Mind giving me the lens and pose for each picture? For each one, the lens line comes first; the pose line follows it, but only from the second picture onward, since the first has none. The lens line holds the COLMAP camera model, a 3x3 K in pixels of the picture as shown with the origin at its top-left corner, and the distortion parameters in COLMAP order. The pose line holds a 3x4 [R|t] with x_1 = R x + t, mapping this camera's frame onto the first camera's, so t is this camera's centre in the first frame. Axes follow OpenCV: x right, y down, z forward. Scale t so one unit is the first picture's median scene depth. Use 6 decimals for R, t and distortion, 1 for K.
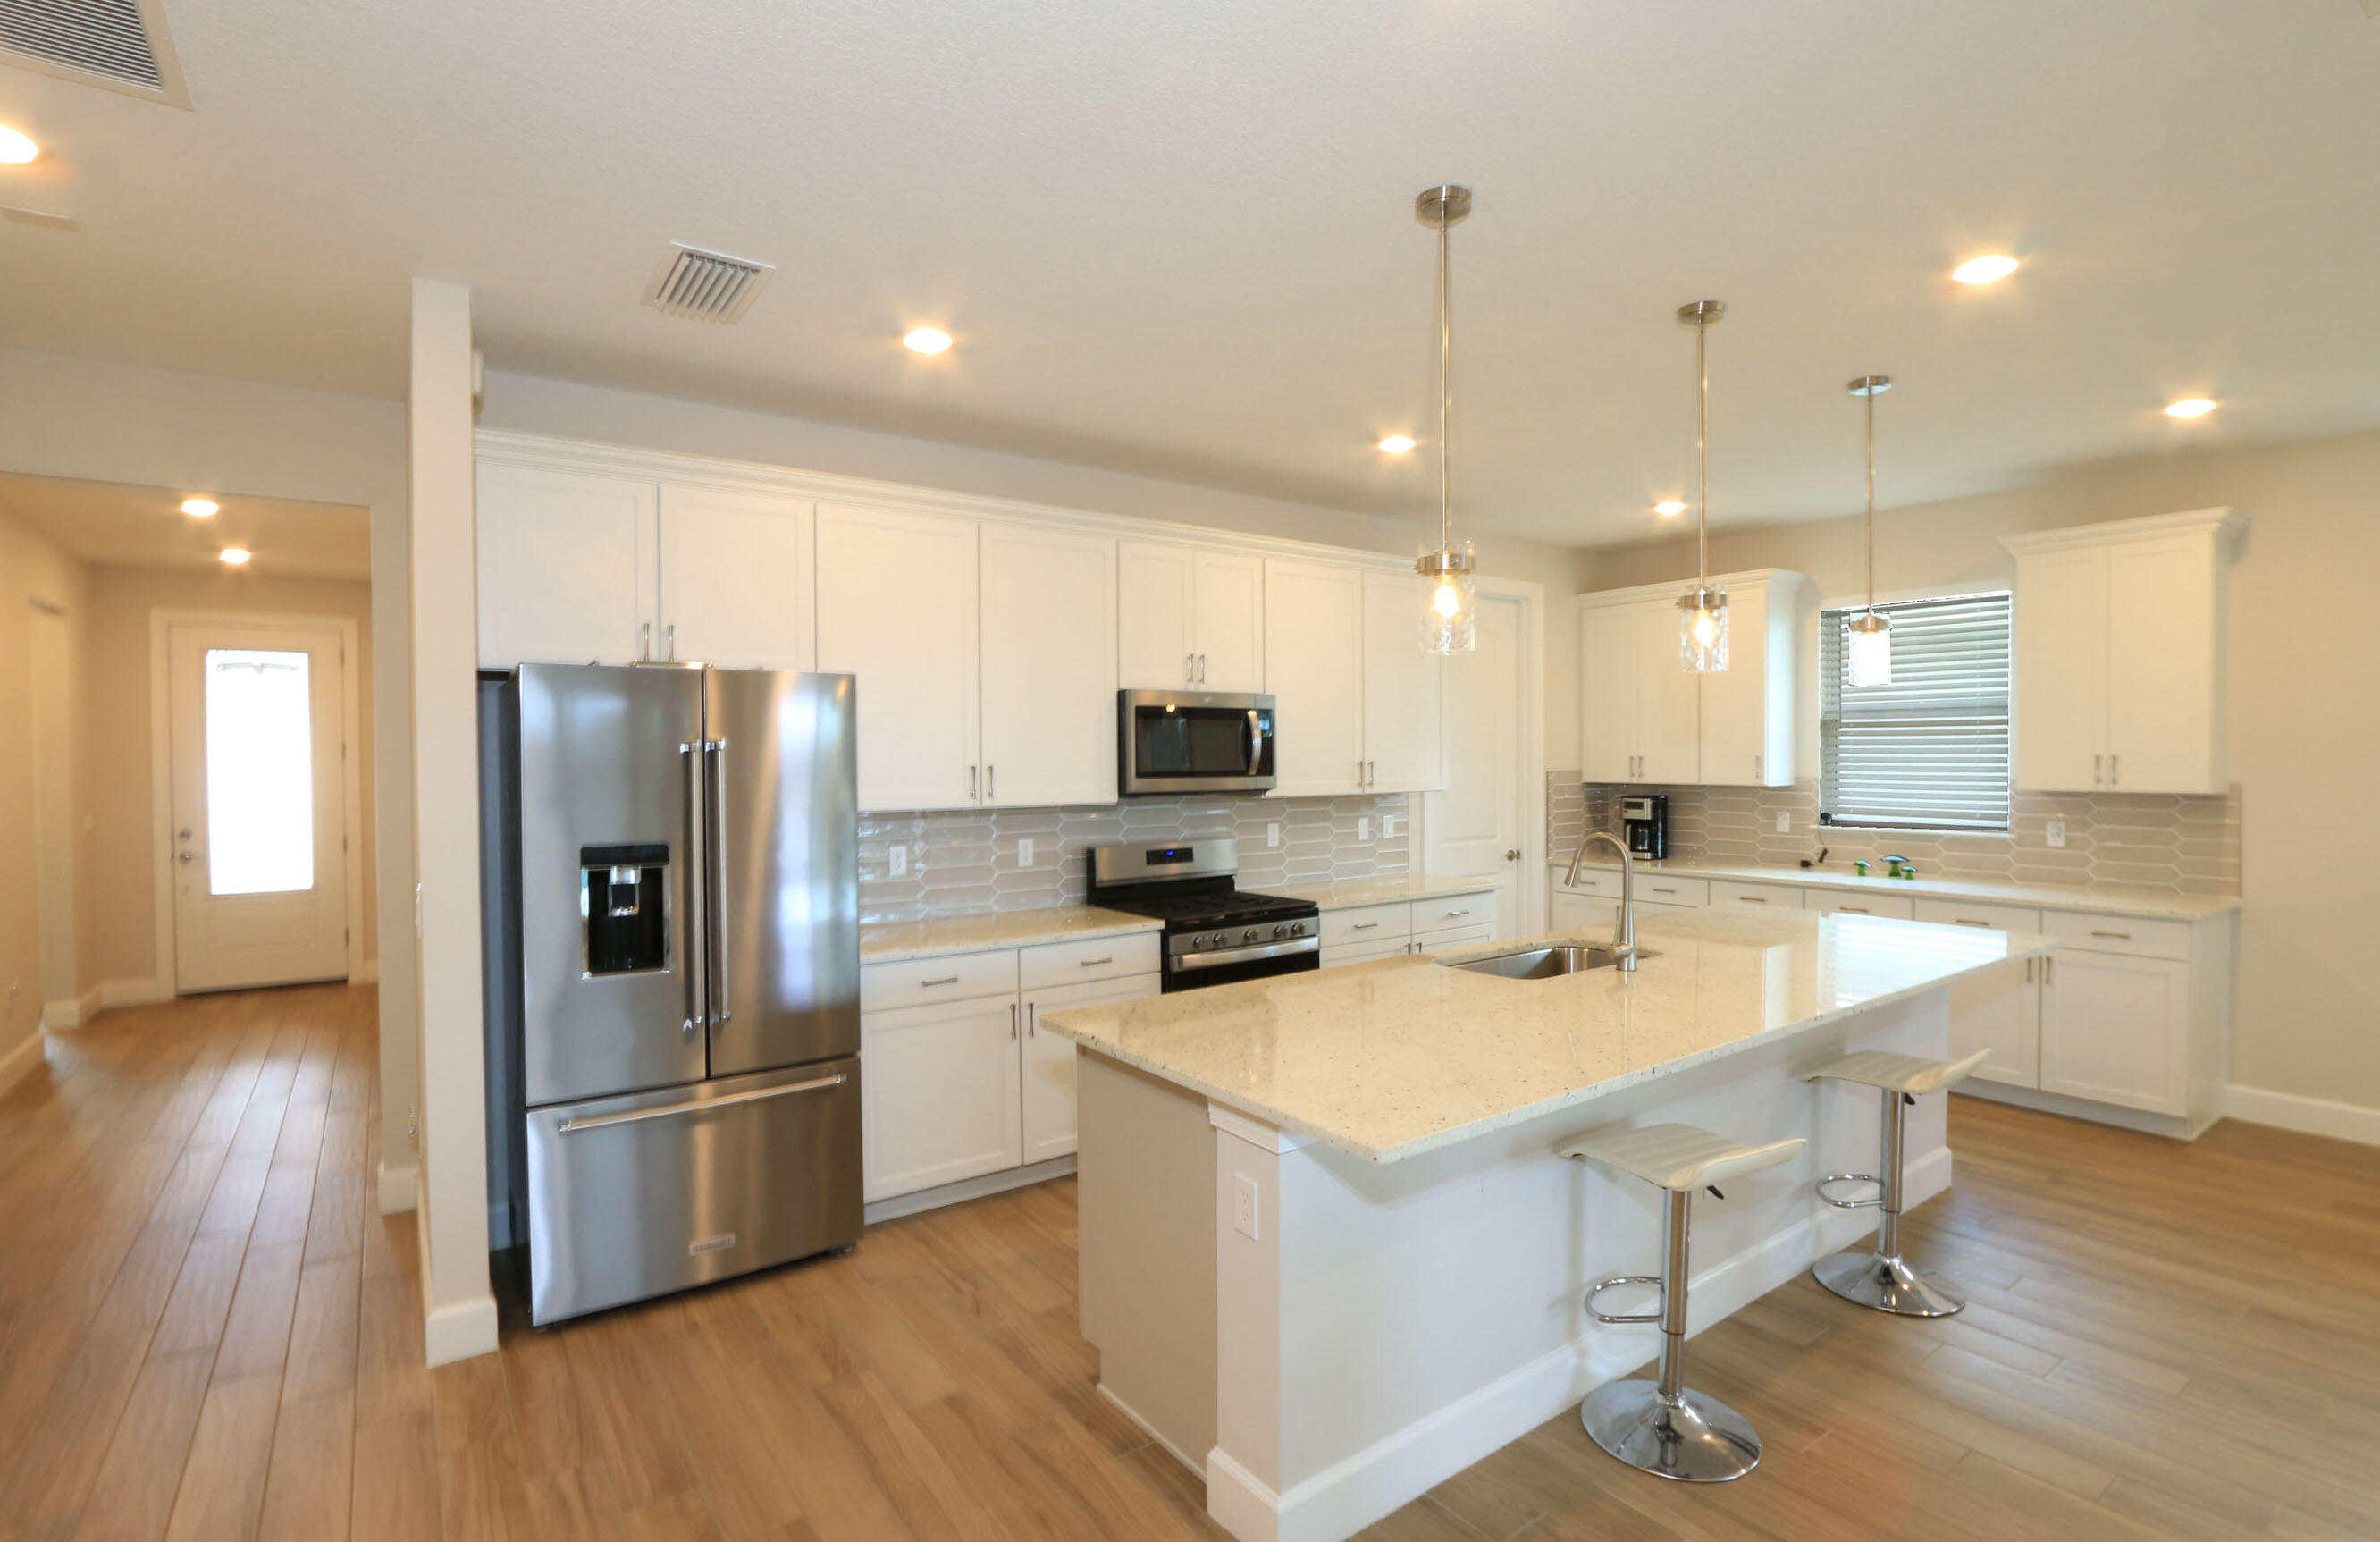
lens RADIAL K [[1124.9, 0, 1199.7], [0, 1124.9, 778.5], [0, 0, 1]] dist [-0.021579, 0.001678]
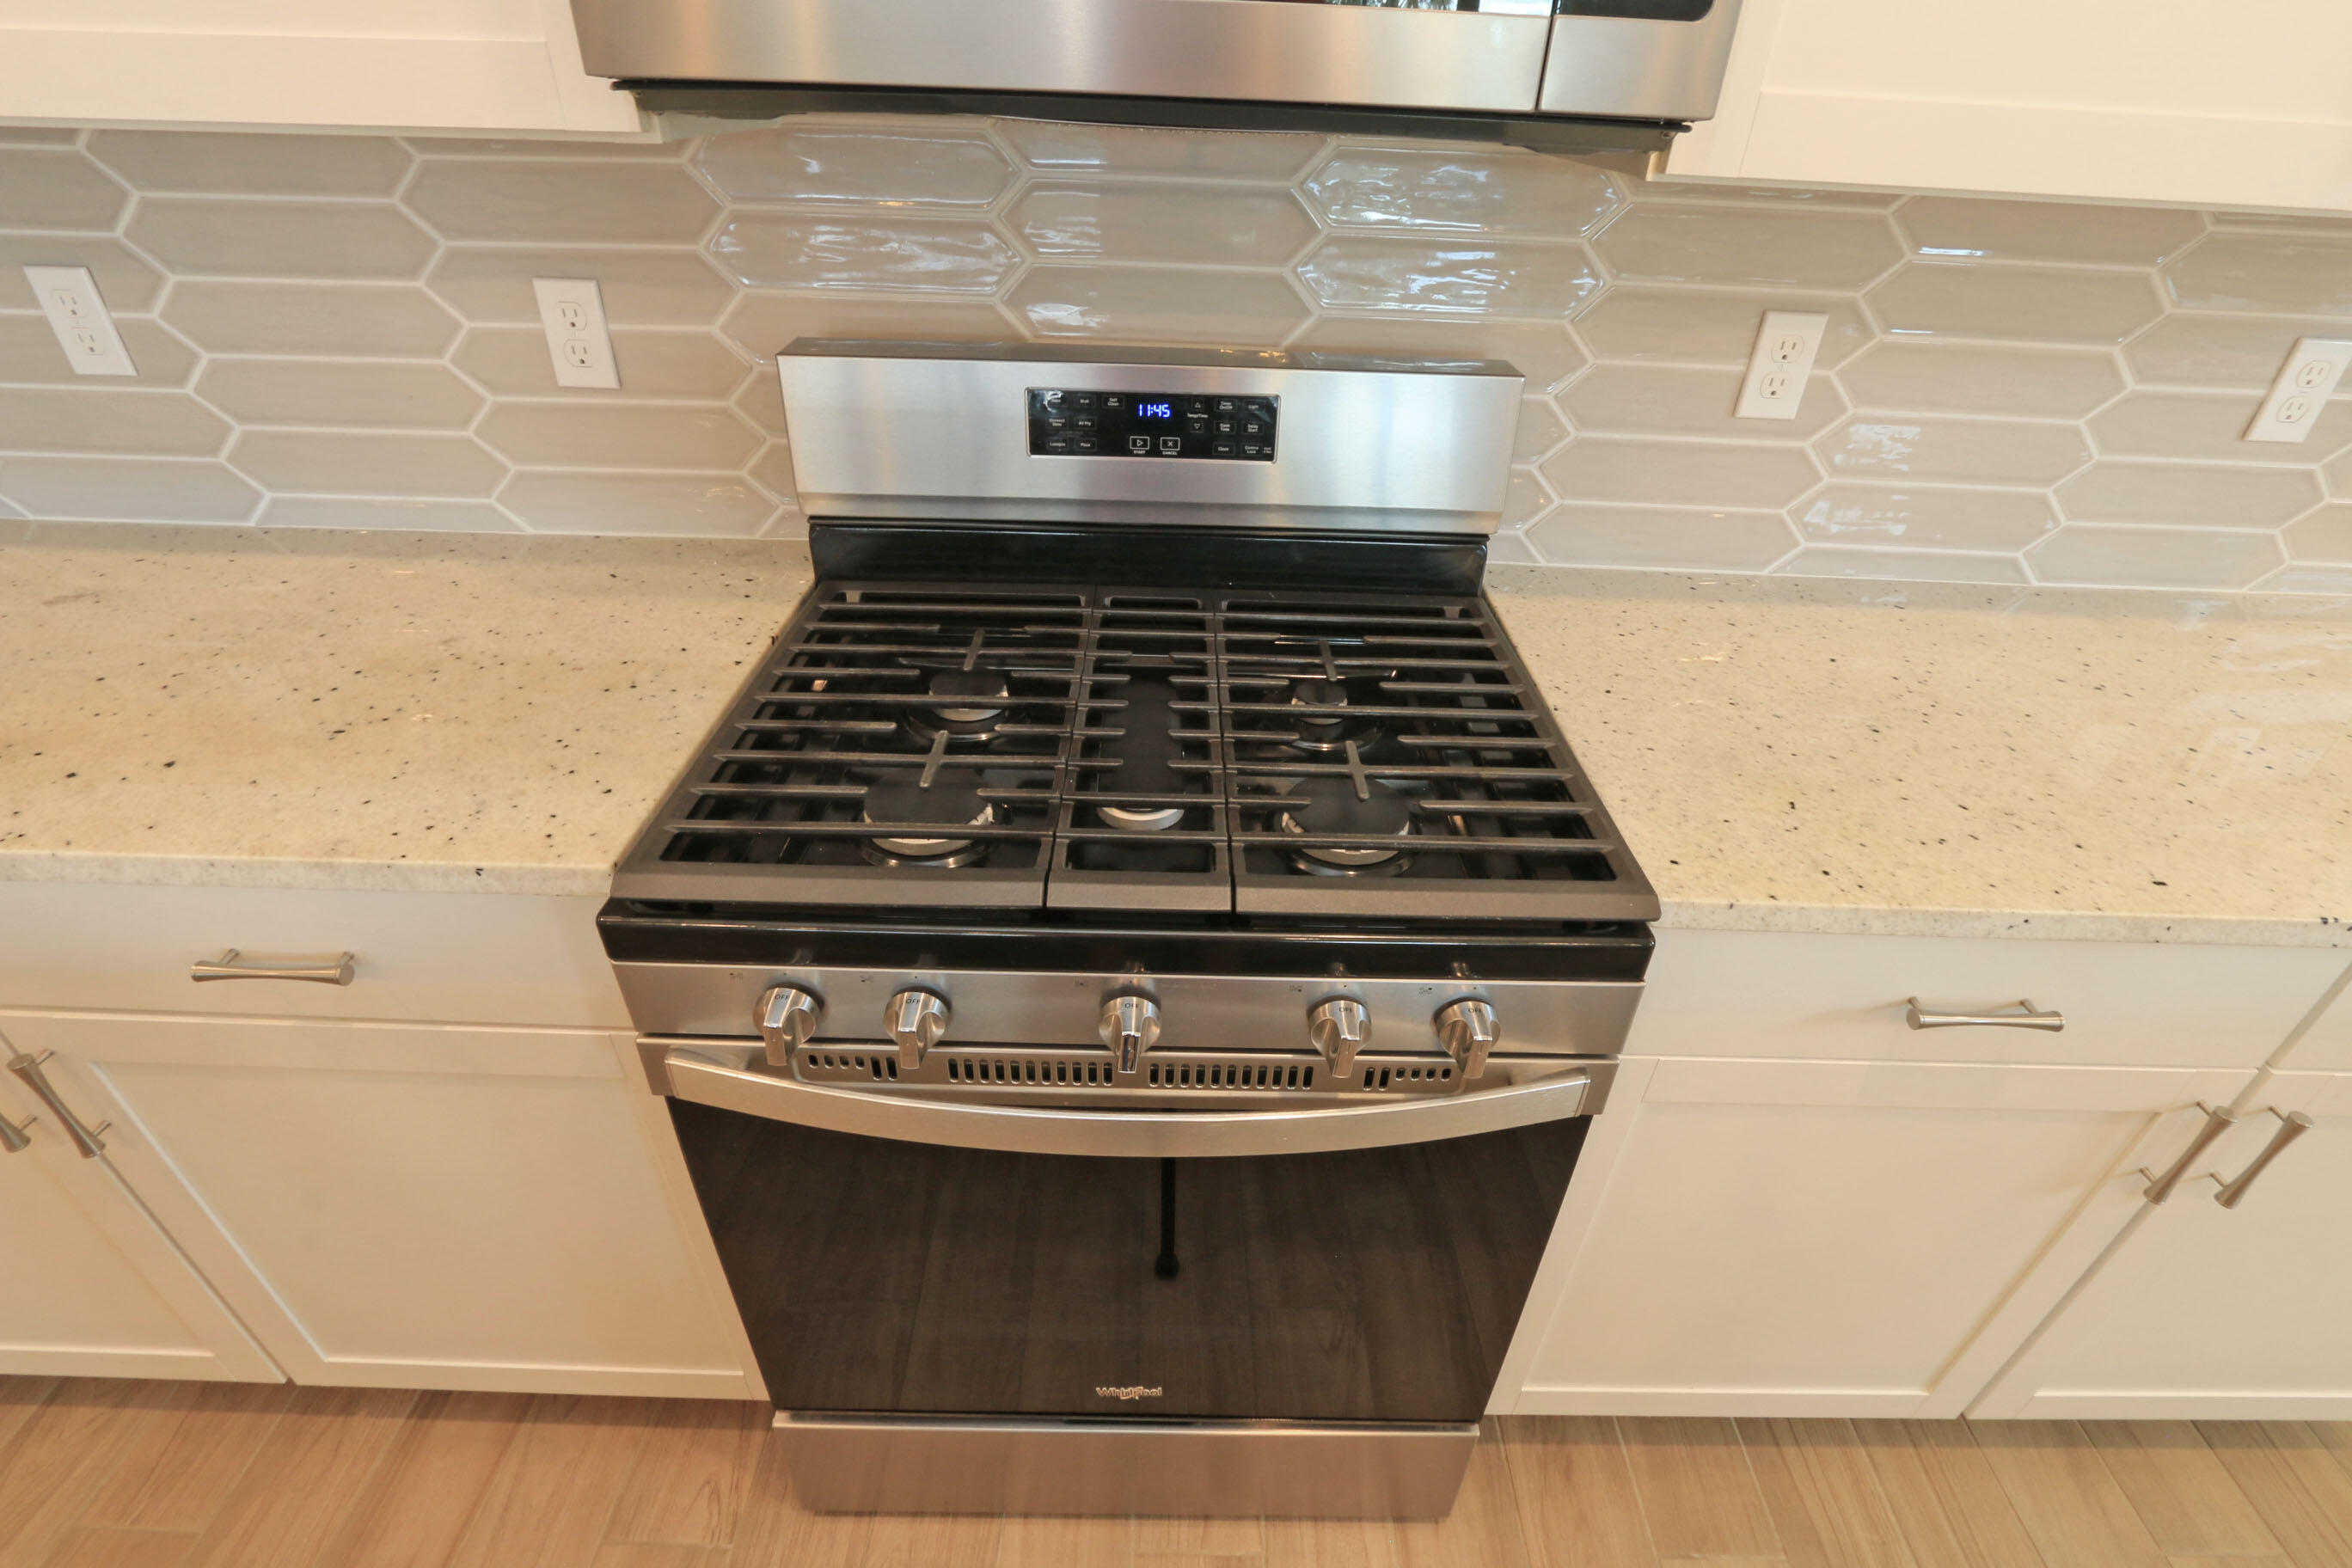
lens RADIAL K [[1078.2, 0, 1171.8], [0, 1078.2, 797.4], [0, 0, 1]] dist [-0.025947, 0.005700]
pose [[0.800119, 0.363389, -0.477240, 0.120398], [-0.050144, 0.833346, 0.550472, 0.011011], [0.597742, -0.416513, 0.684998, 0.879086]]
